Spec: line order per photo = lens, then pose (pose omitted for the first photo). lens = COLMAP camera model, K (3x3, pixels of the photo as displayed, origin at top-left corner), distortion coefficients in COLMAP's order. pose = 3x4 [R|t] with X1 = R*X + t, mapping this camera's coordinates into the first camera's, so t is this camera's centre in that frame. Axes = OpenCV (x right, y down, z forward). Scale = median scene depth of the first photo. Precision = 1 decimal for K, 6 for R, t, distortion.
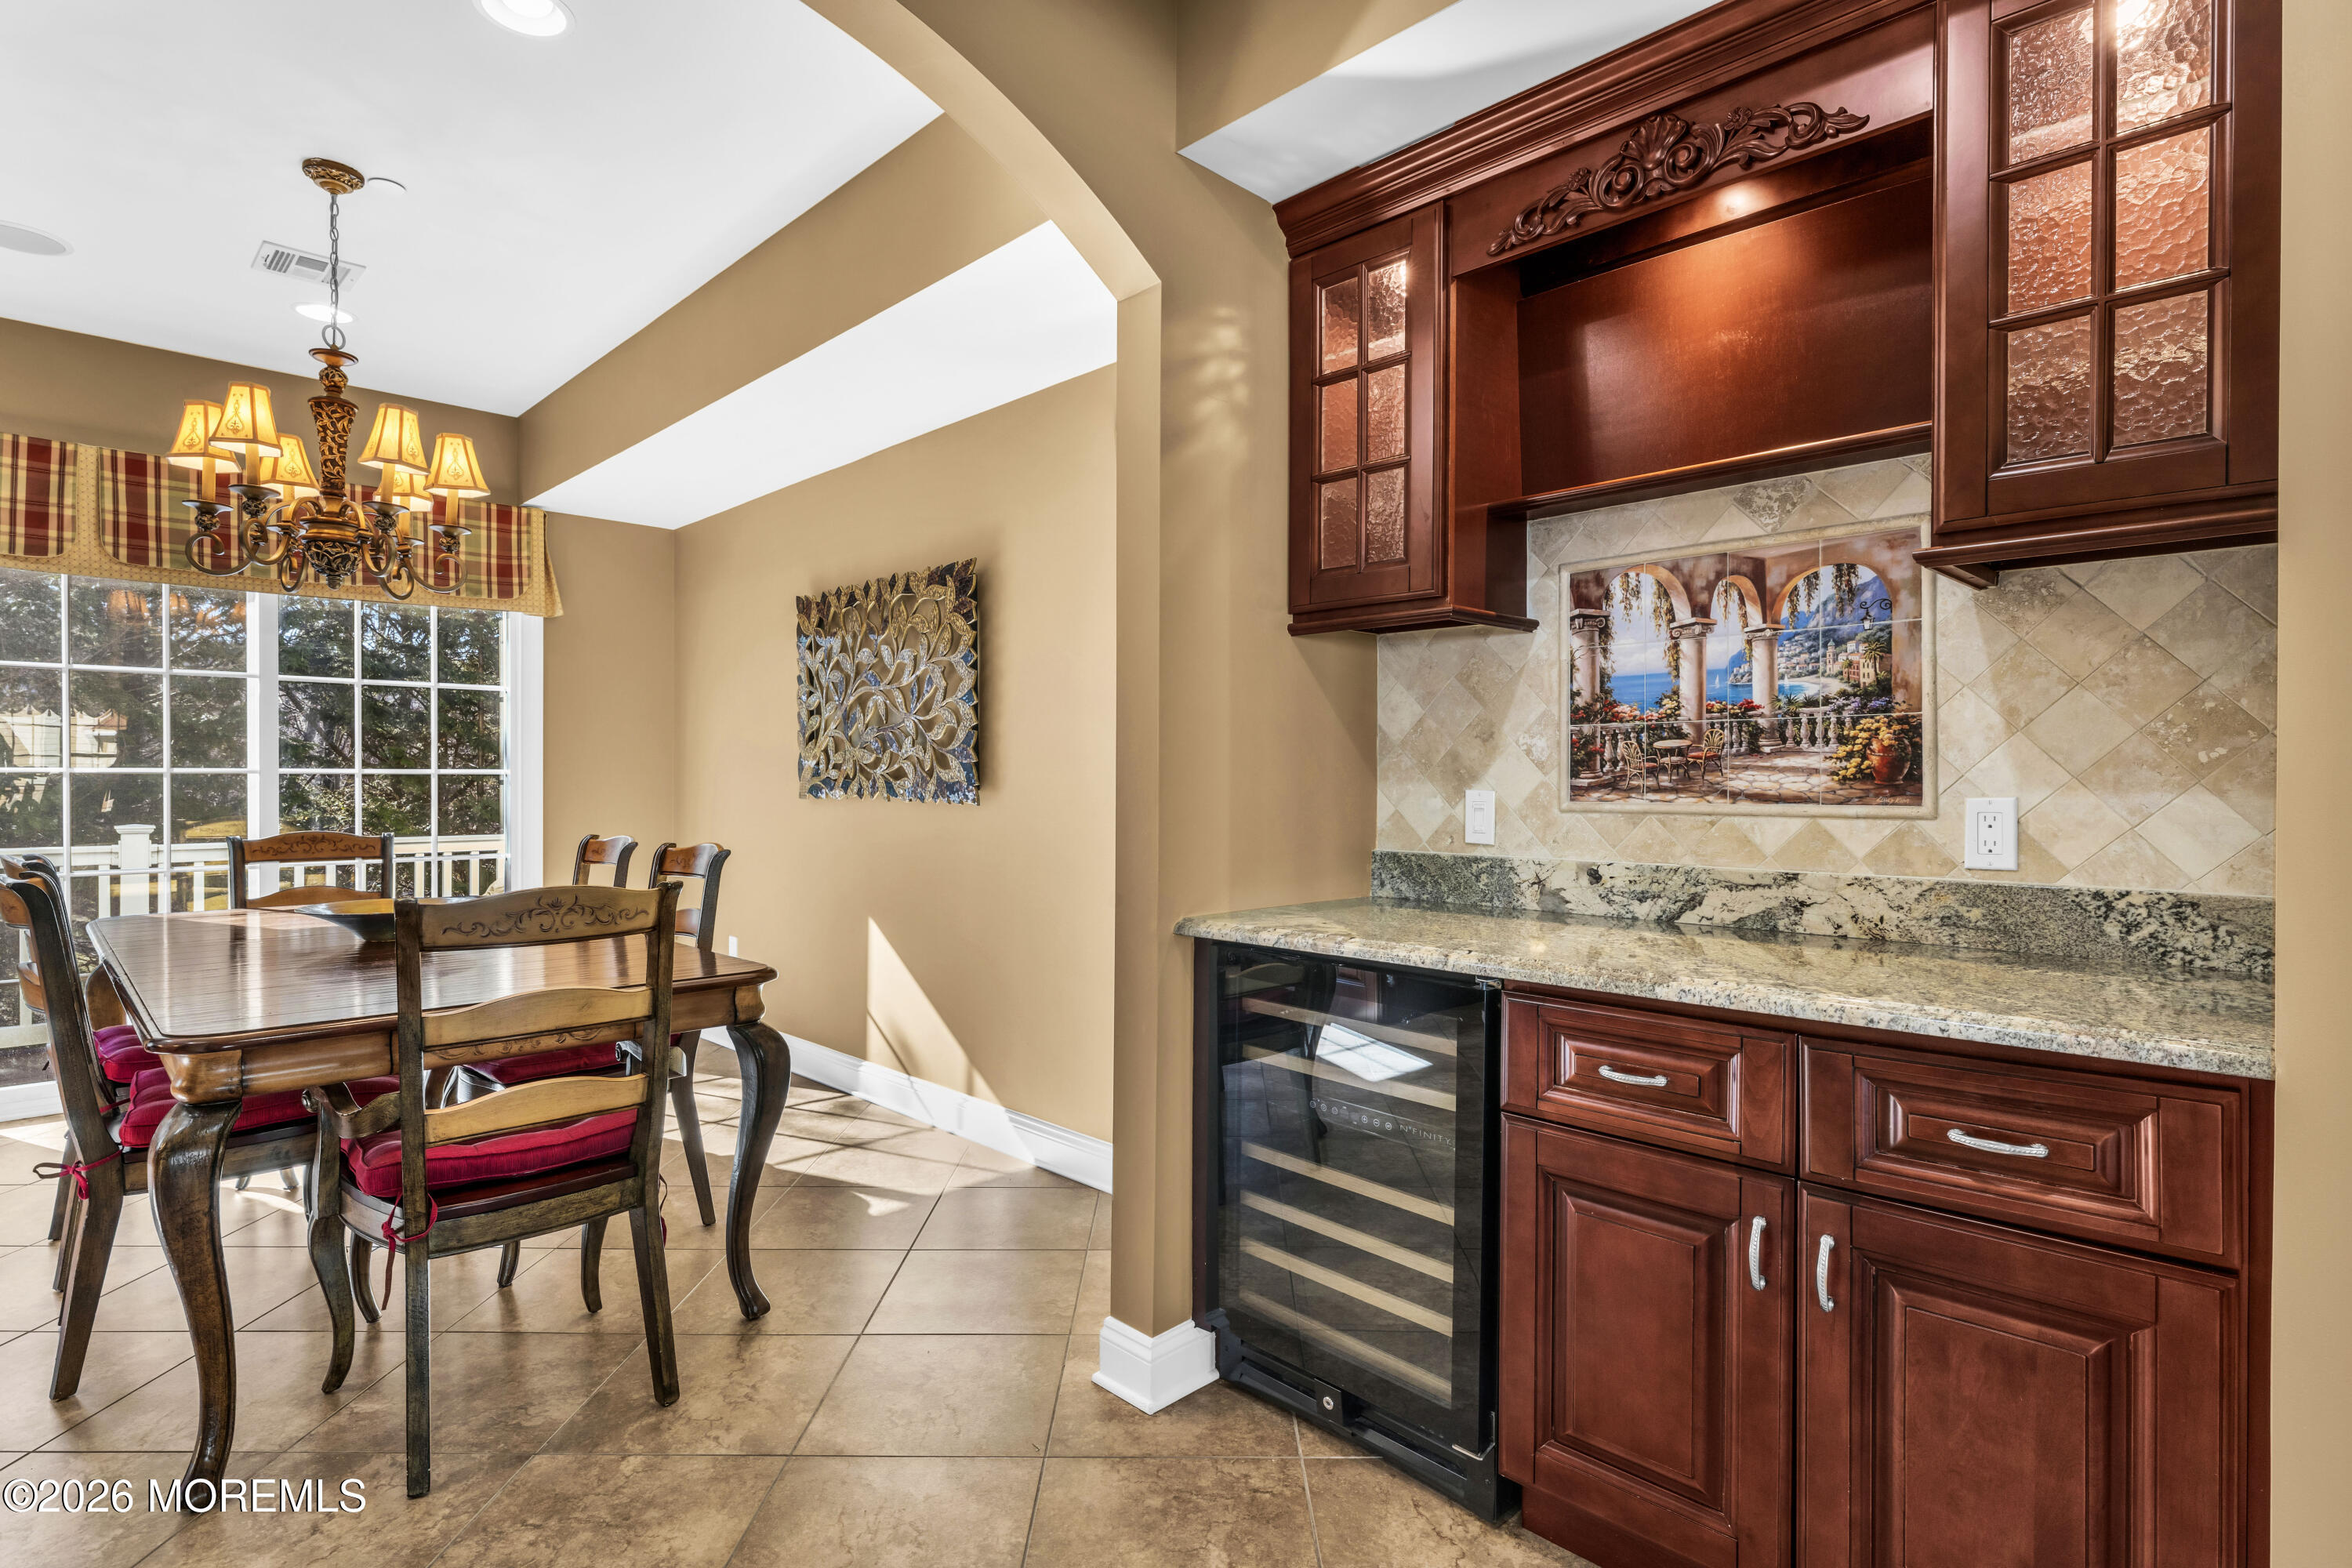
lens RADIAL K [[1164.2, 0, 1166.4], [0, 1164.2, 788.3], [0, 0, 1]] dist [-0.001923, 0.000051]
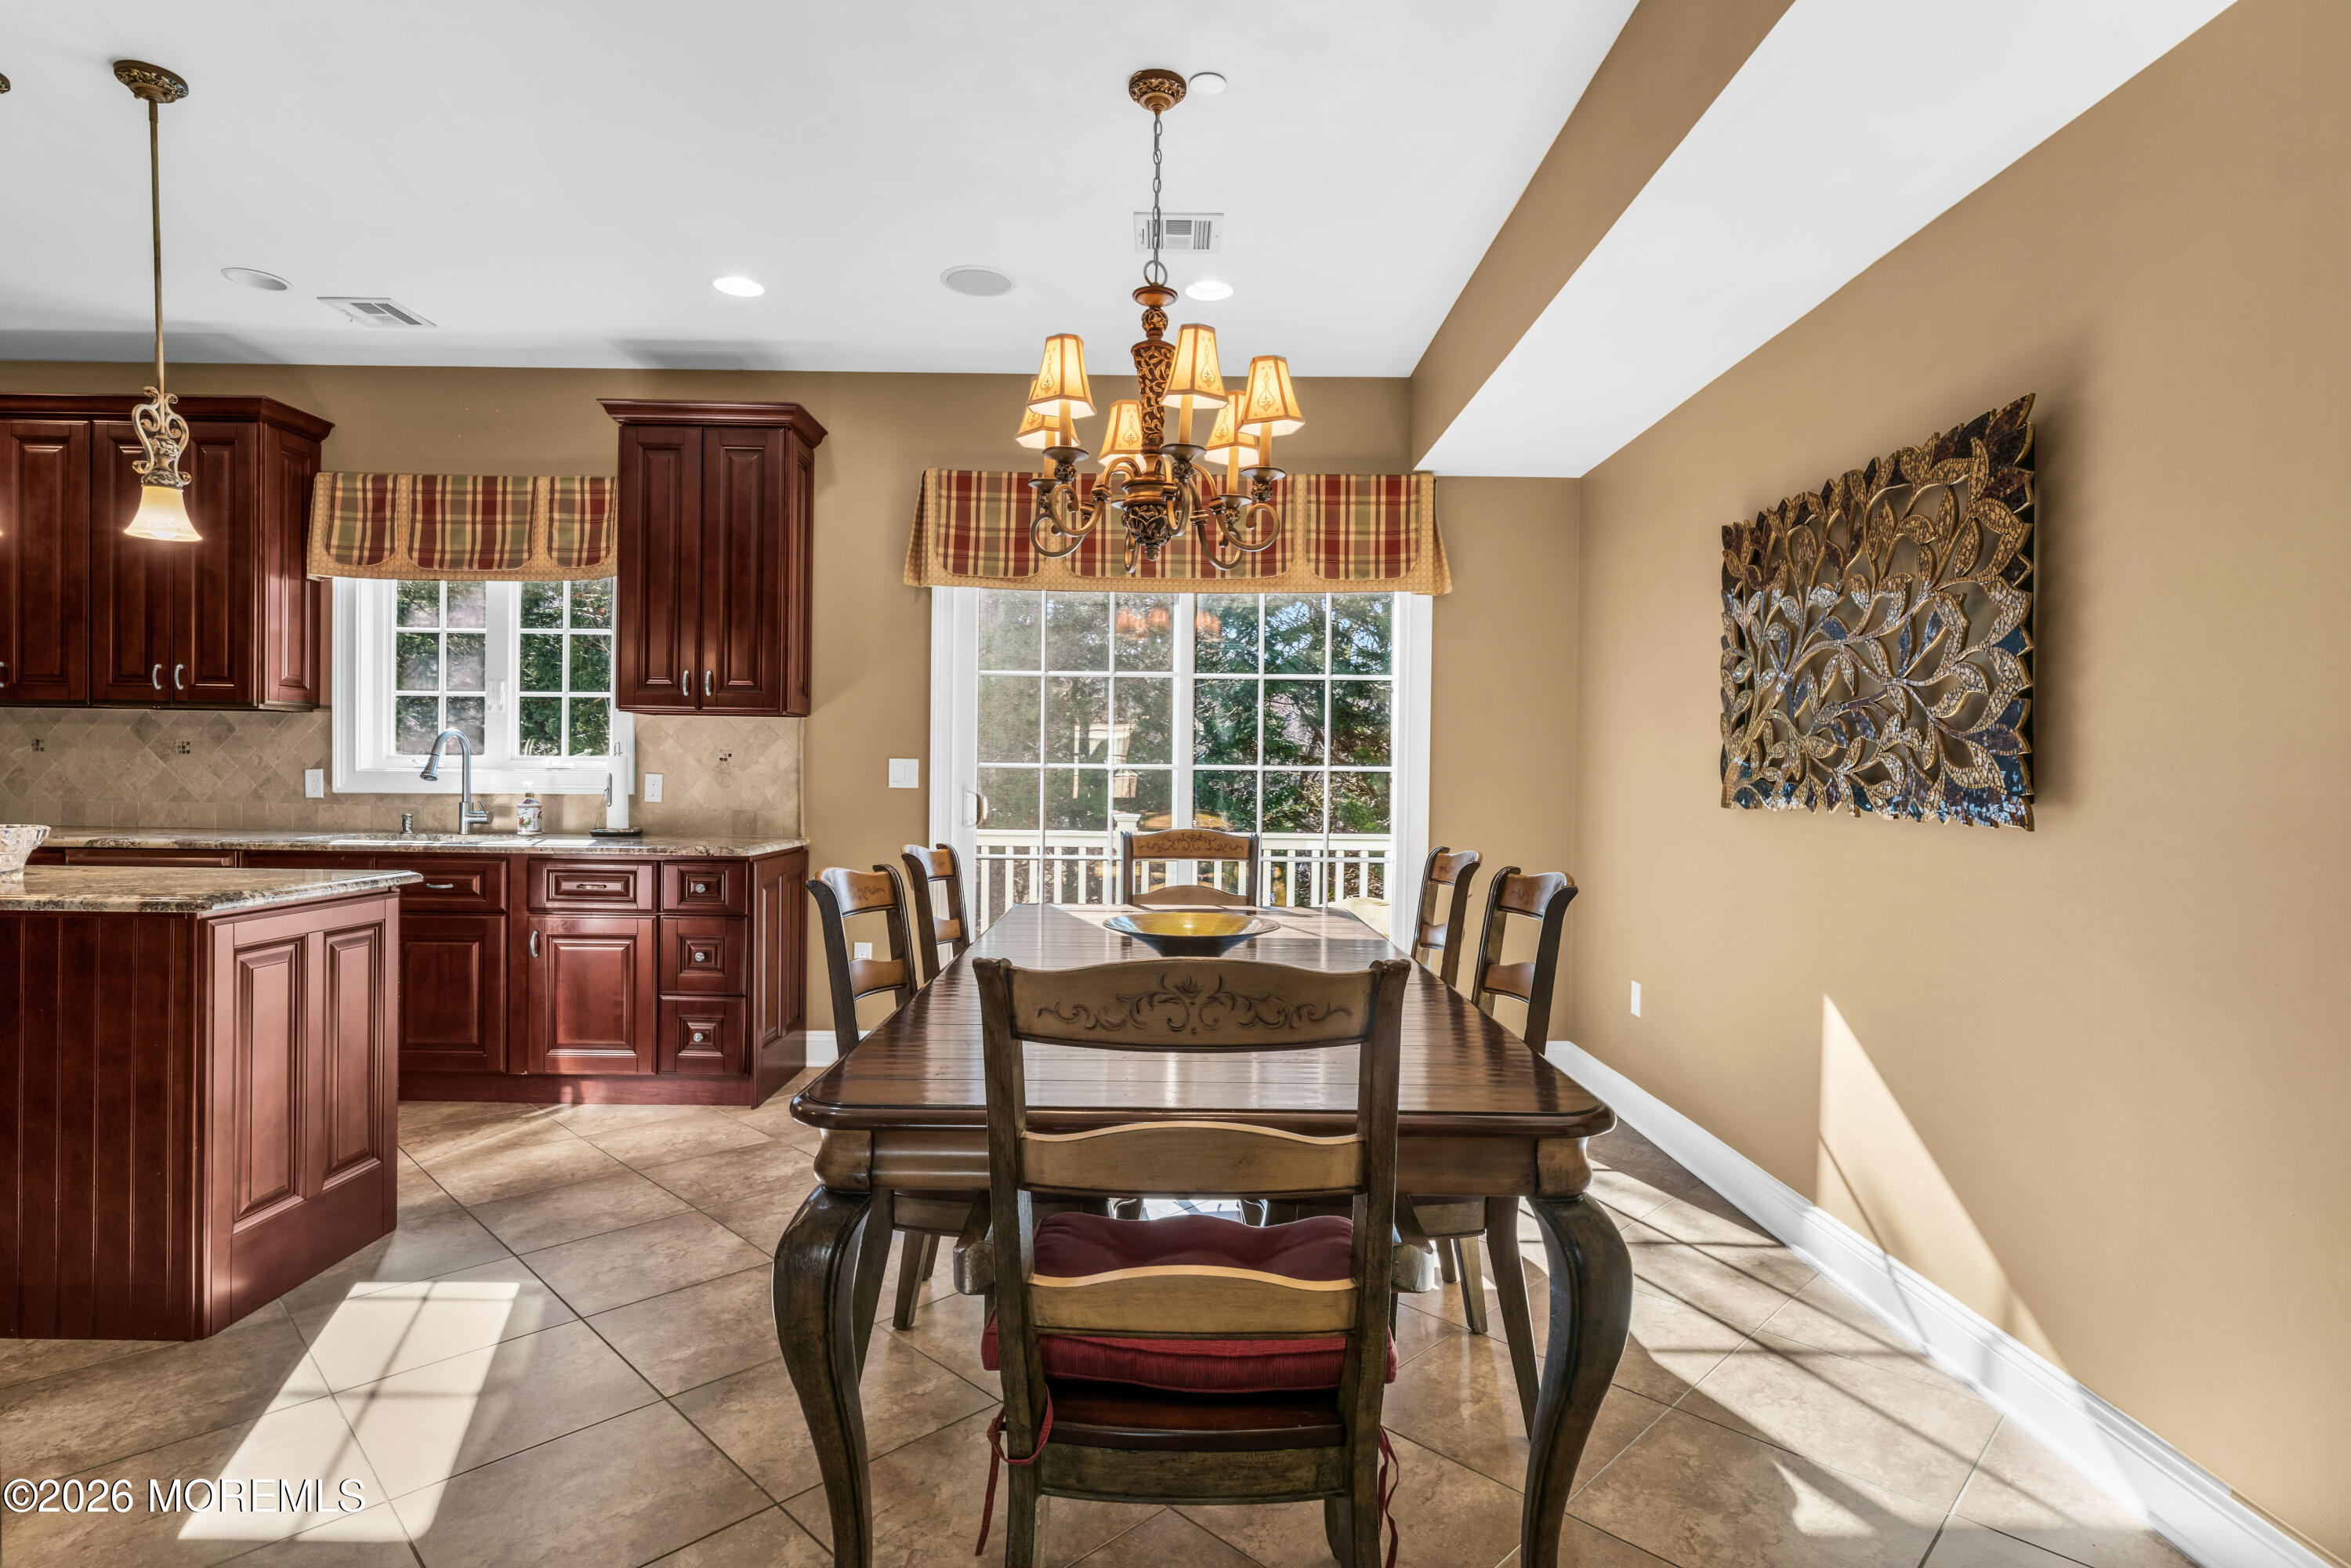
lens RADIAL K [[1178.6, 0, 1177.5], [0, 1178.6, 786.4], [0, 0, 1]] dist [-0.003645, -0.001731]
pose [[0.716299, 0.014763, -0.697637, -0.056739], [-0.016121, 0.999859, 0.004606, -0.002664], [0.697607, 0.007947, 0.716437, 0.283896]]
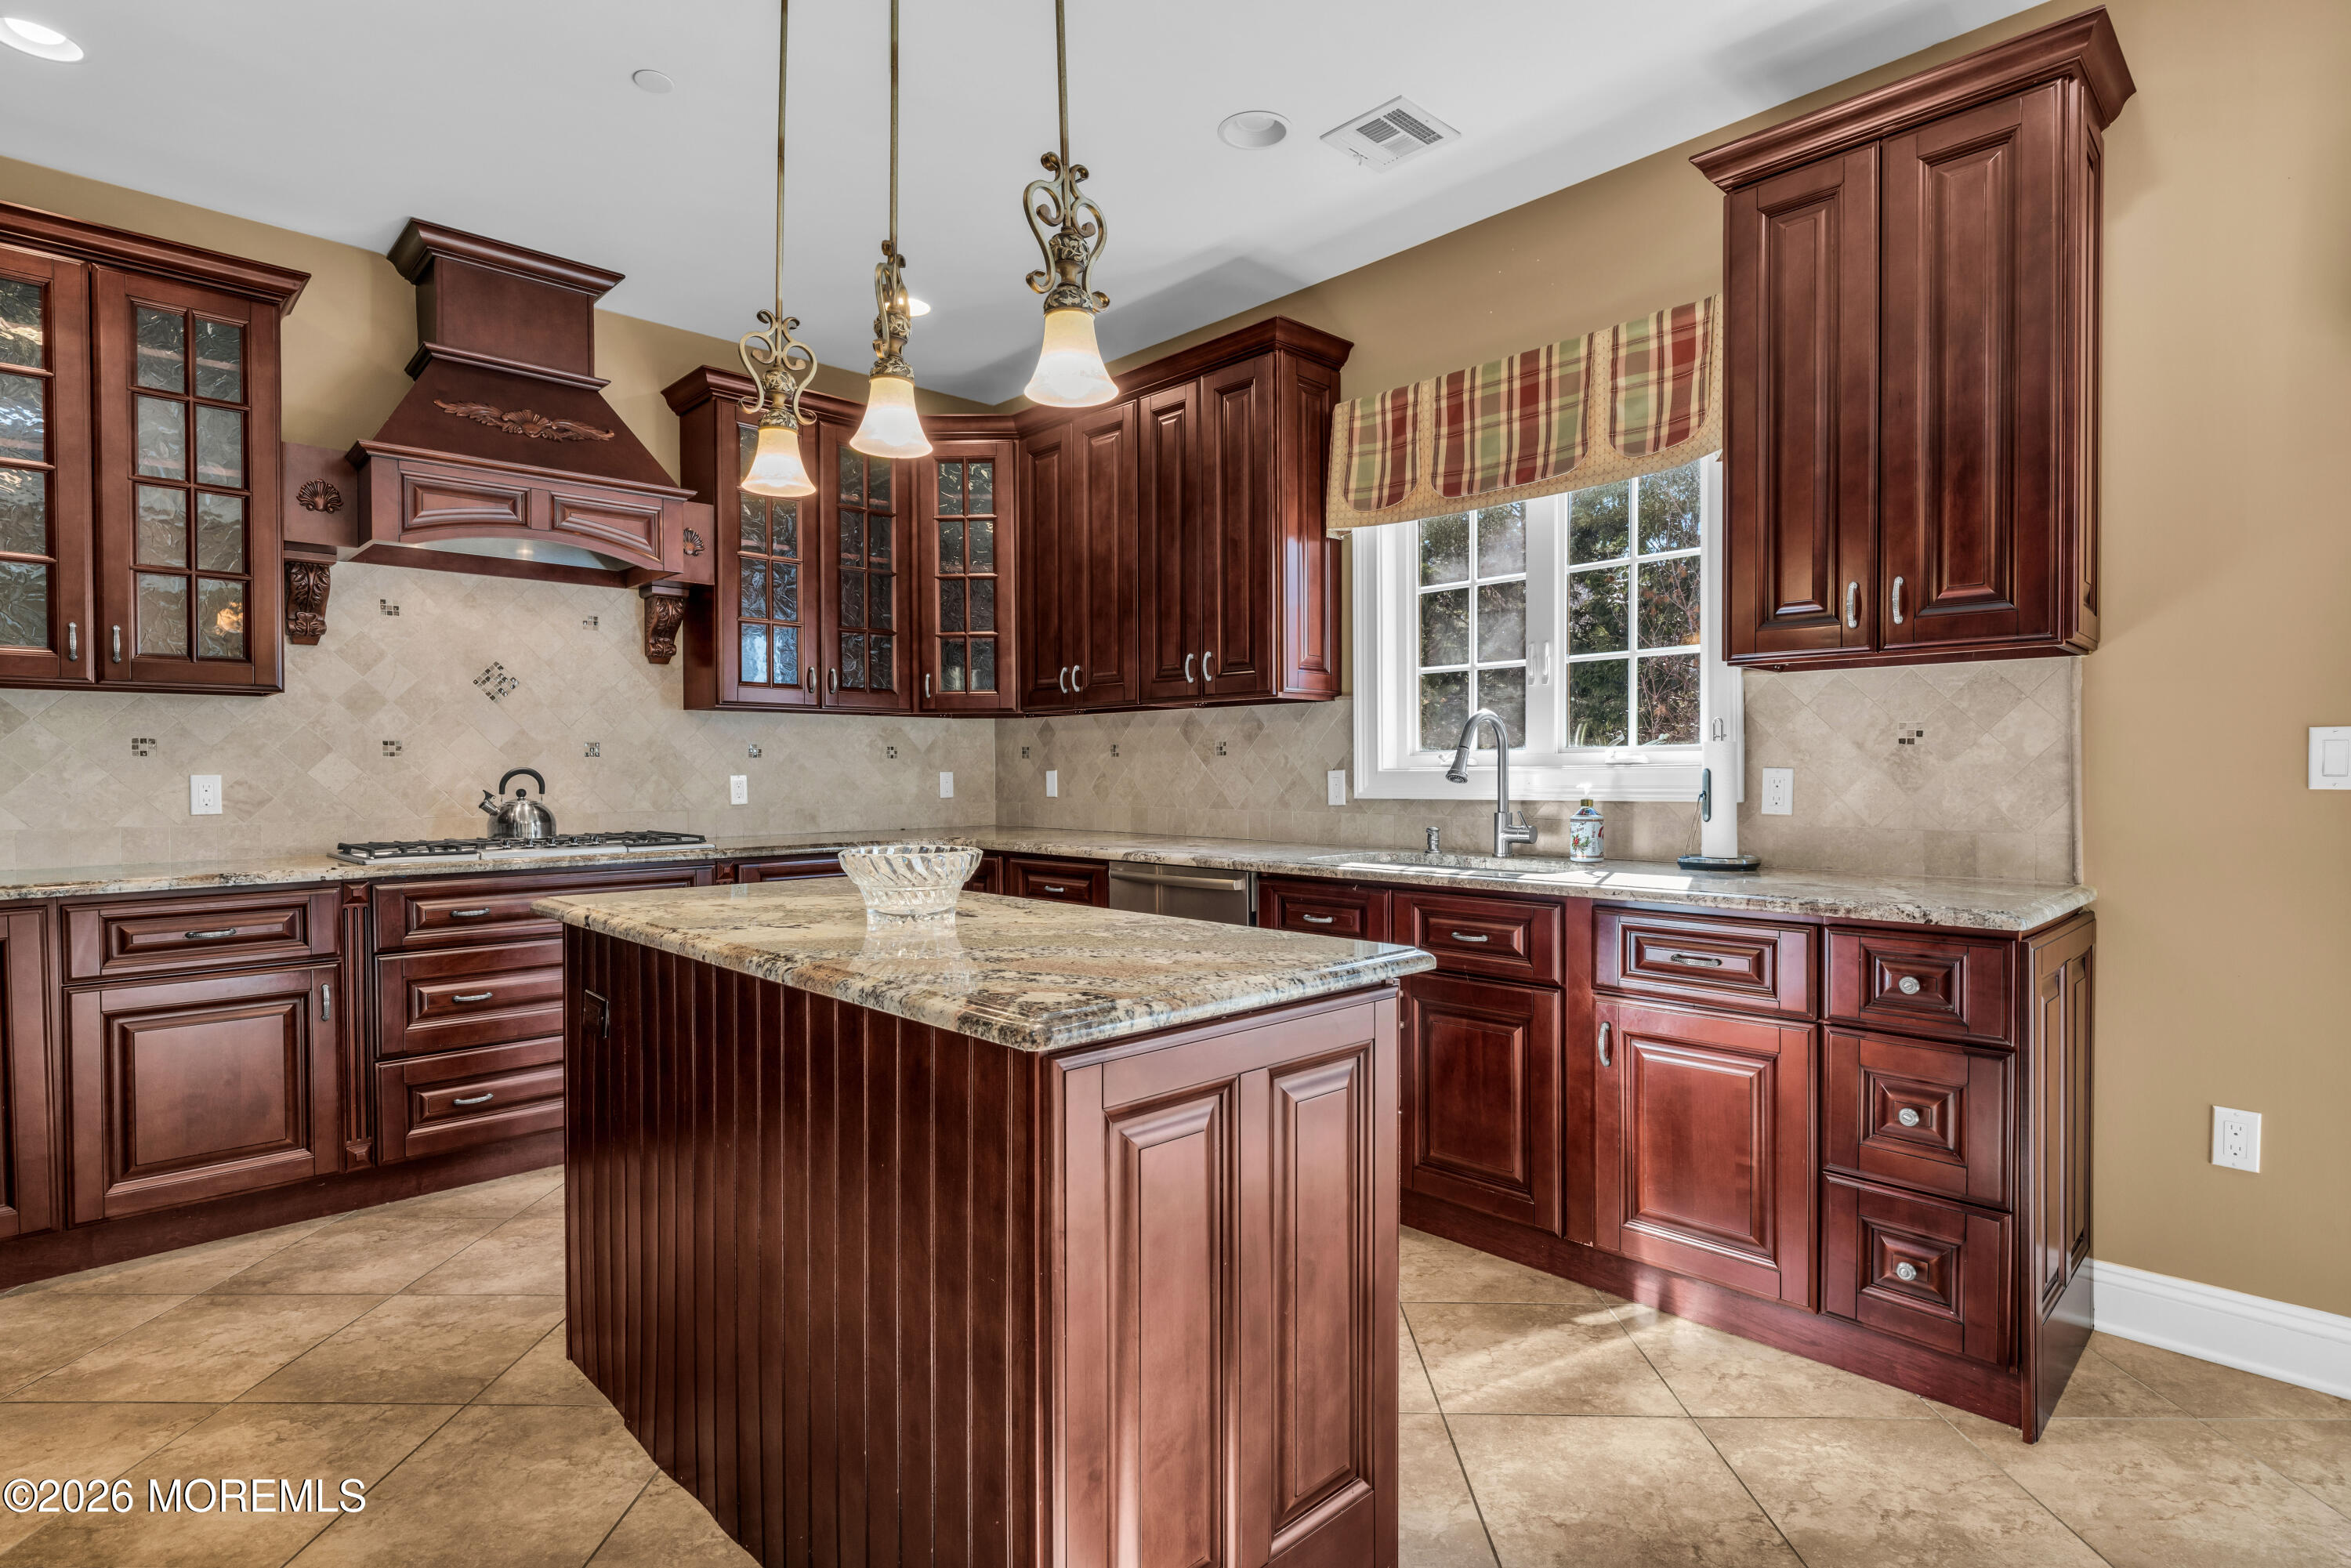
lens RADIAL K [[1178.6, 0, 1164.3], [0, 1178.6, 787.4], [0, 0, 1]] dist [-0.003645, -0.001731]
pose [[-0.021449, 0.011351, -0.999705, -0.526827], [-0.002522, 0.999932, 0.011408, 0.002729], [0.999767, 0.002766, -0.021419, 0.403357]]
